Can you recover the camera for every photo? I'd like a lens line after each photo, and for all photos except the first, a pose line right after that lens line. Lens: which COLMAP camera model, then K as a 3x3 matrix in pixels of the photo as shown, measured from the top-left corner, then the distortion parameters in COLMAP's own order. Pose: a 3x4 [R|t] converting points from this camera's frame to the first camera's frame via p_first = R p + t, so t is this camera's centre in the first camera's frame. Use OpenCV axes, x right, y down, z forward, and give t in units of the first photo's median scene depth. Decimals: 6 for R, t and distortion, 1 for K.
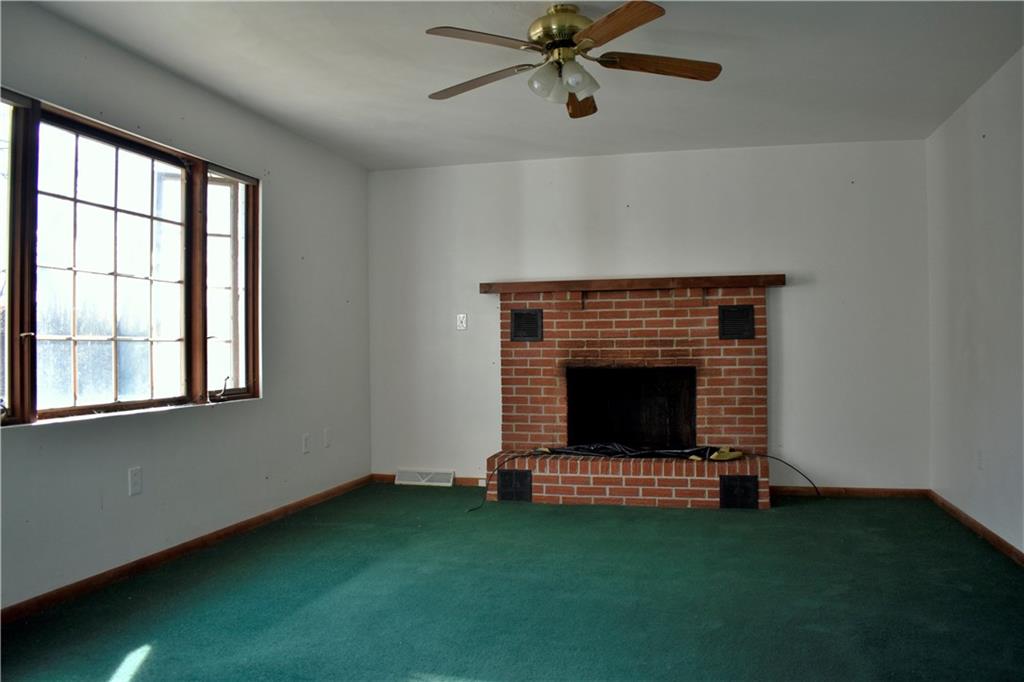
lens RADIAL K [[798.8, 0, 512.0], [0, 798.8, 341.0], [0, 0, 1]] dist [-0.090975, 0.001648]
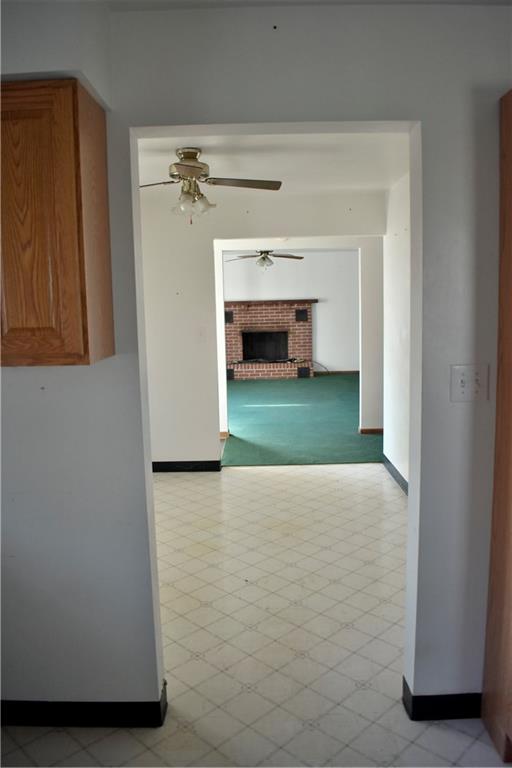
lens RADIAL K [[599.1, 0, 256.0], [0, 599.1, 384.0], [0, 0, 1]] dist [-0.090975, 0.001648]
pose [[0.966062, -0.046397, 0.254109, -0.440676], [0.013836, 0.991619, 0.128455, -0.057897], [-0.257939, -0.120580, 0.958607, -1.072698]]
